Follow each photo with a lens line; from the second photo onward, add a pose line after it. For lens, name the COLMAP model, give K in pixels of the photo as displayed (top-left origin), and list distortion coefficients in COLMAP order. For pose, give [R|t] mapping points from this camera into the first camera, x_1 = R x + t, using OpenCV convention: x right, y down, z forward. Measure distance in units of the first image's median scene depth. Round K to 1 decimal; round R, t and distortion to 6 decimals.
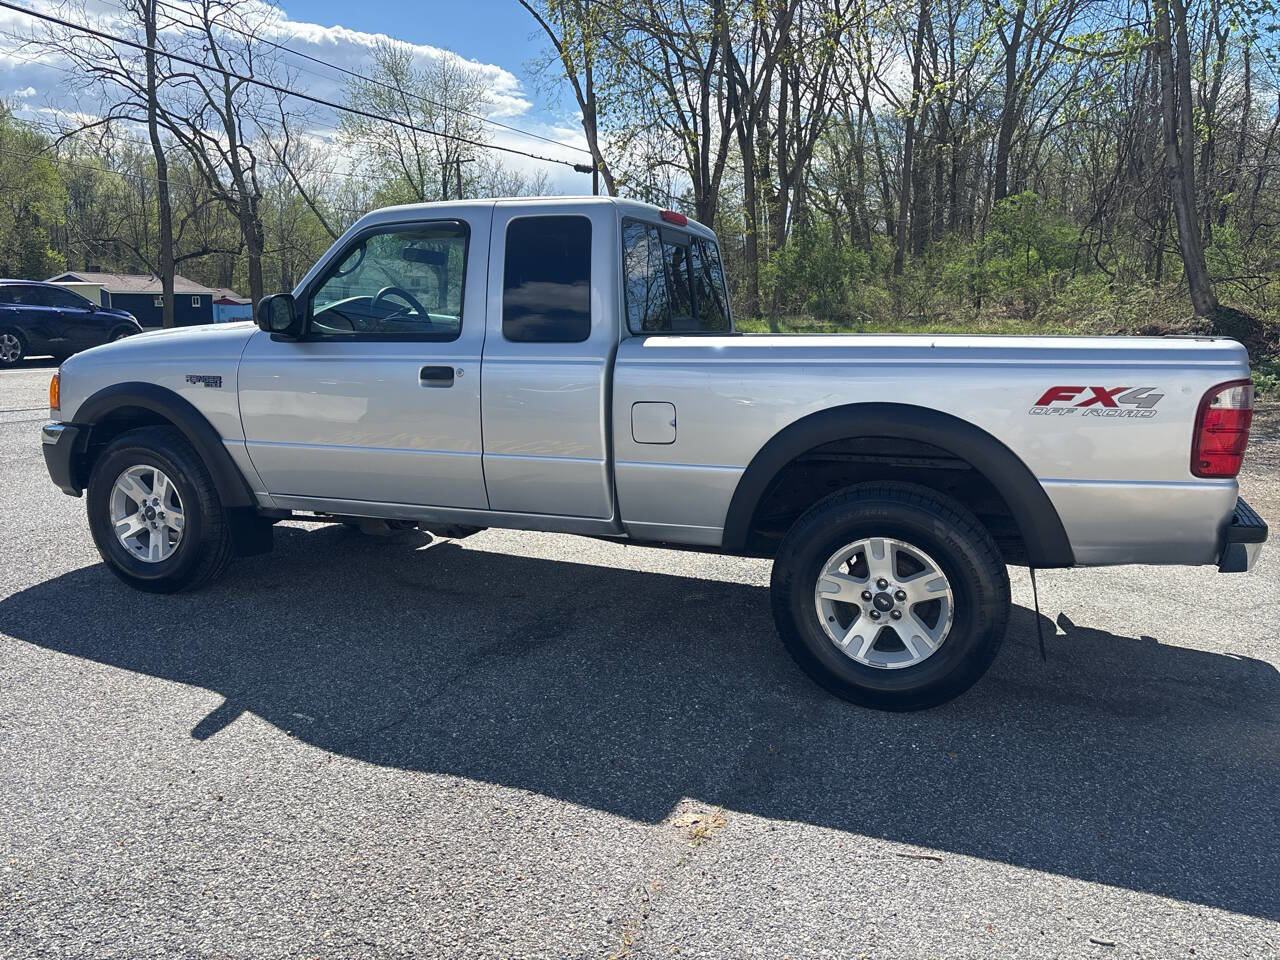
lens RADIAL K [[972.6, 0, 630.3], [0, 972.6, 481.8], [0, 0, 1]] dist [0.044246, -0.047052]
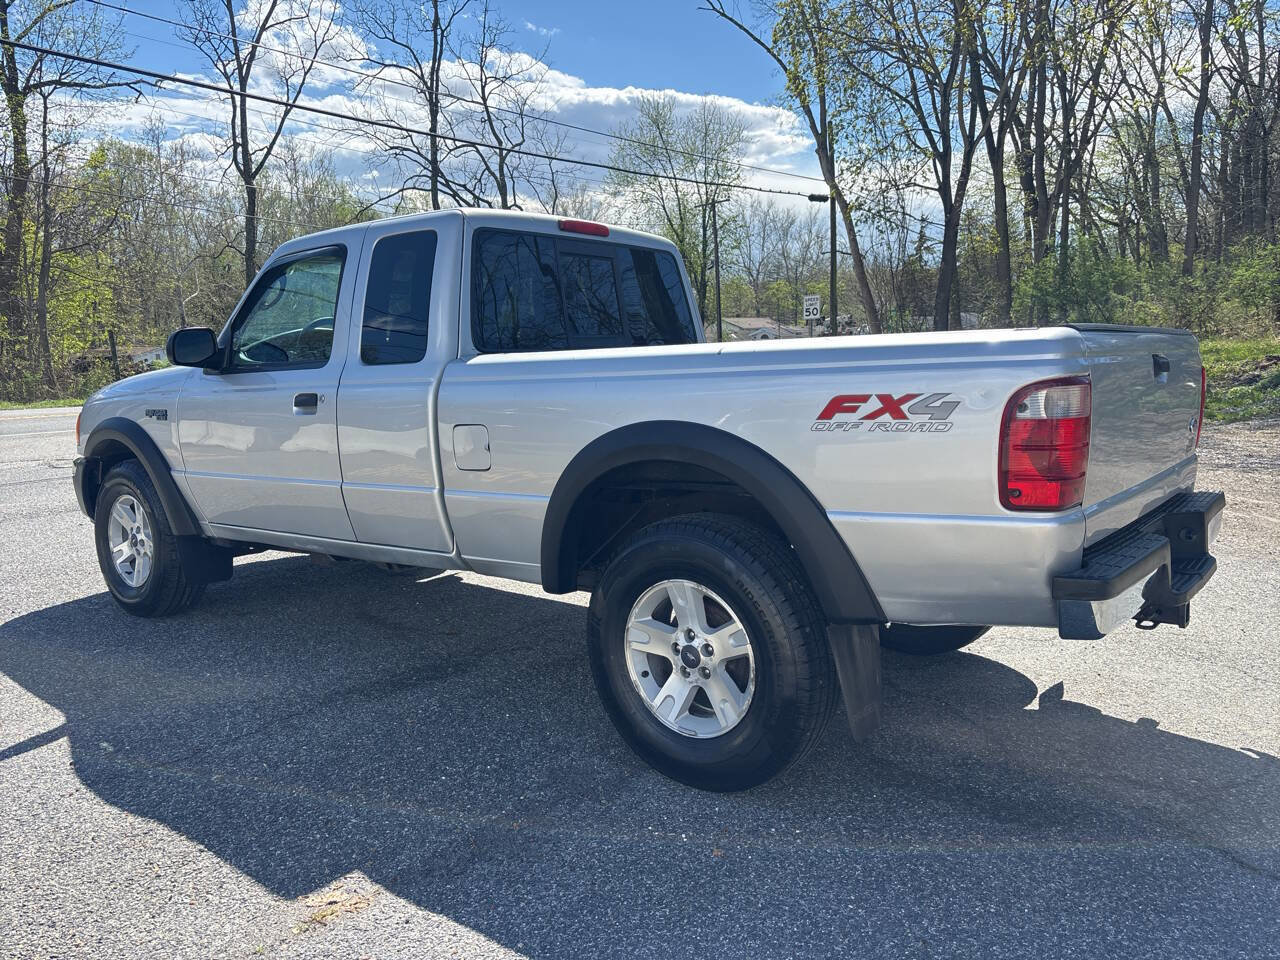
lens RADIAL K [[972.6, 0, 640.4], [0, 972.6, 476.9], [0, 0, 1]] dist [0.044246, -0.047052]
pose [[0.961124, -0.003178, -0.276100, 0.391791], [-0.008237, 0.999159, -0.040177, 0.001968], [0.275996, 0.040889, 0.960289, 0.152483]]
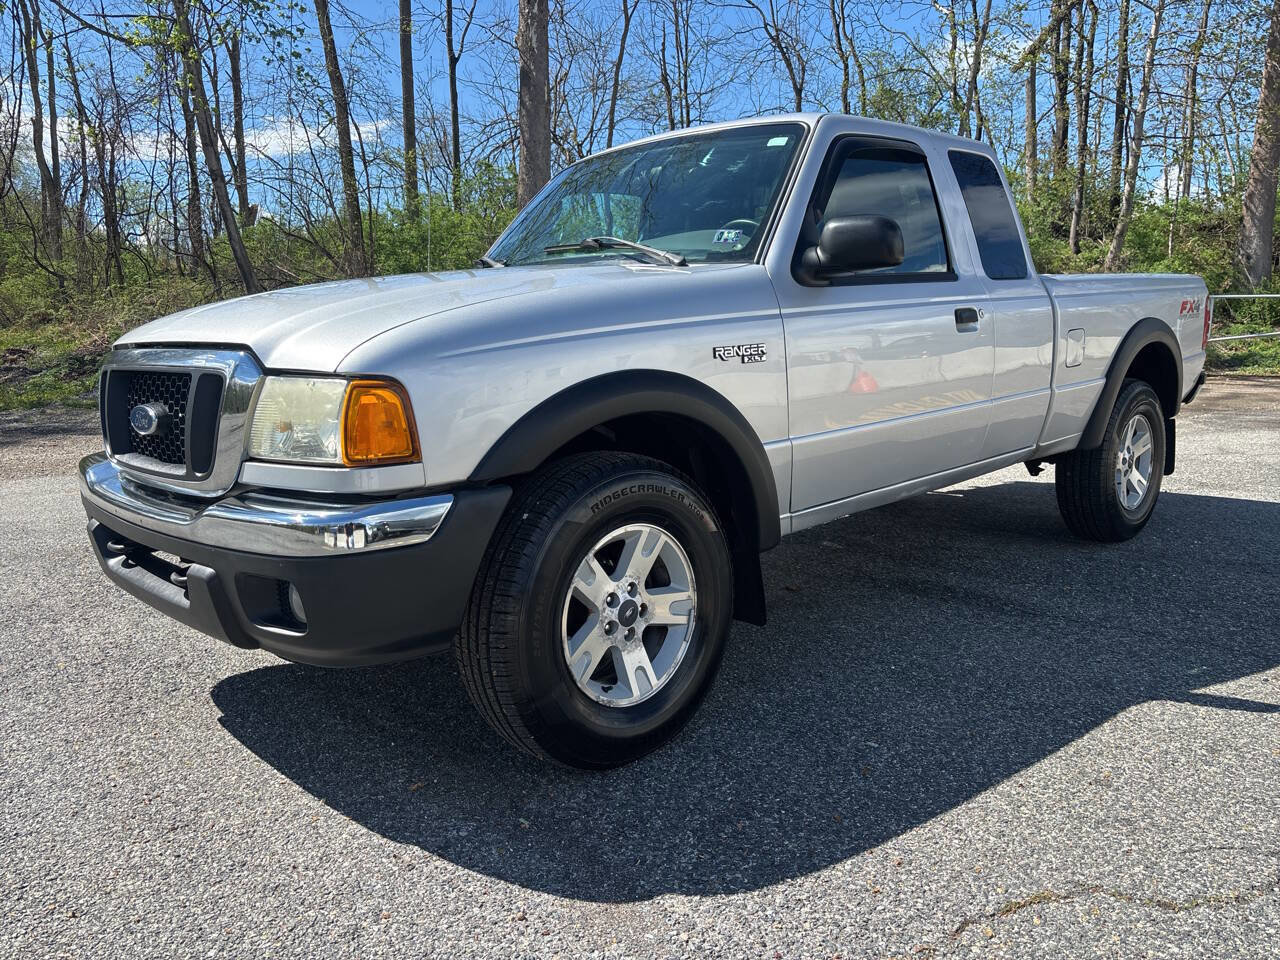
lens RADIAL K [[972.6, 0, 633.2], [0, 972.6, 473.0], [0, 0, 1]] dist [0.044246, -0.047052]
pose [[0.410052, -0.174975, 0.895121, -1.128973], [0.164815, 0.979484, 0.115965, -0.124227], [-0.897047, 0.099978, 0.430478, 0.900870]]
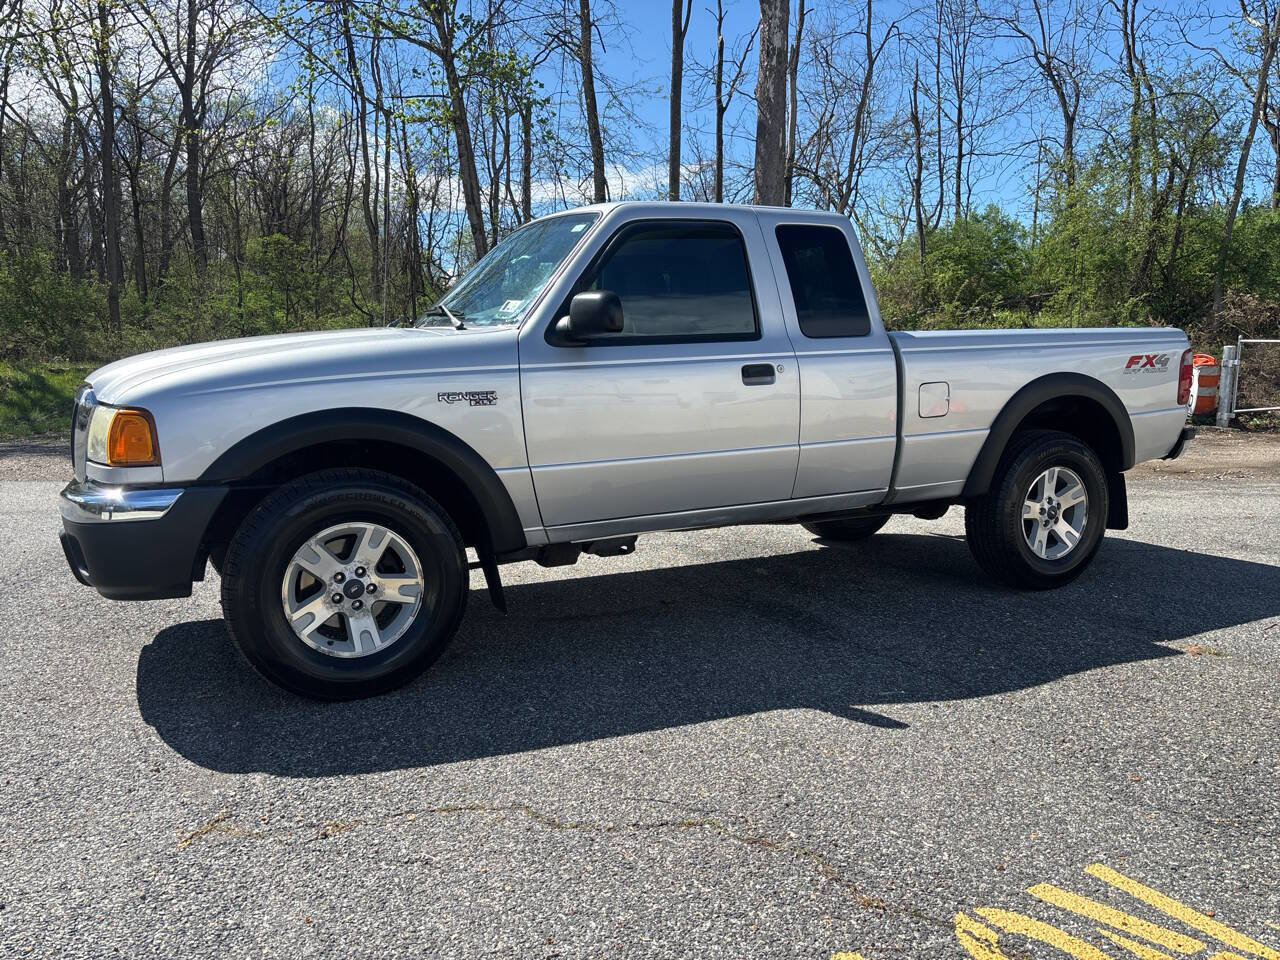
lens RADIAL K [[972.6, 0, 638.7], [0, 972.6, 475.2], [0, 0, 1]] dist [0.044246, -0.047052]
pose [[0.659683, -0.119958, 0.741908, -1.037775], [0.135515, 0.989985, 0.039573, -0.060766], [-0.739225, 0.074434, 0.669332, 0.421703]]
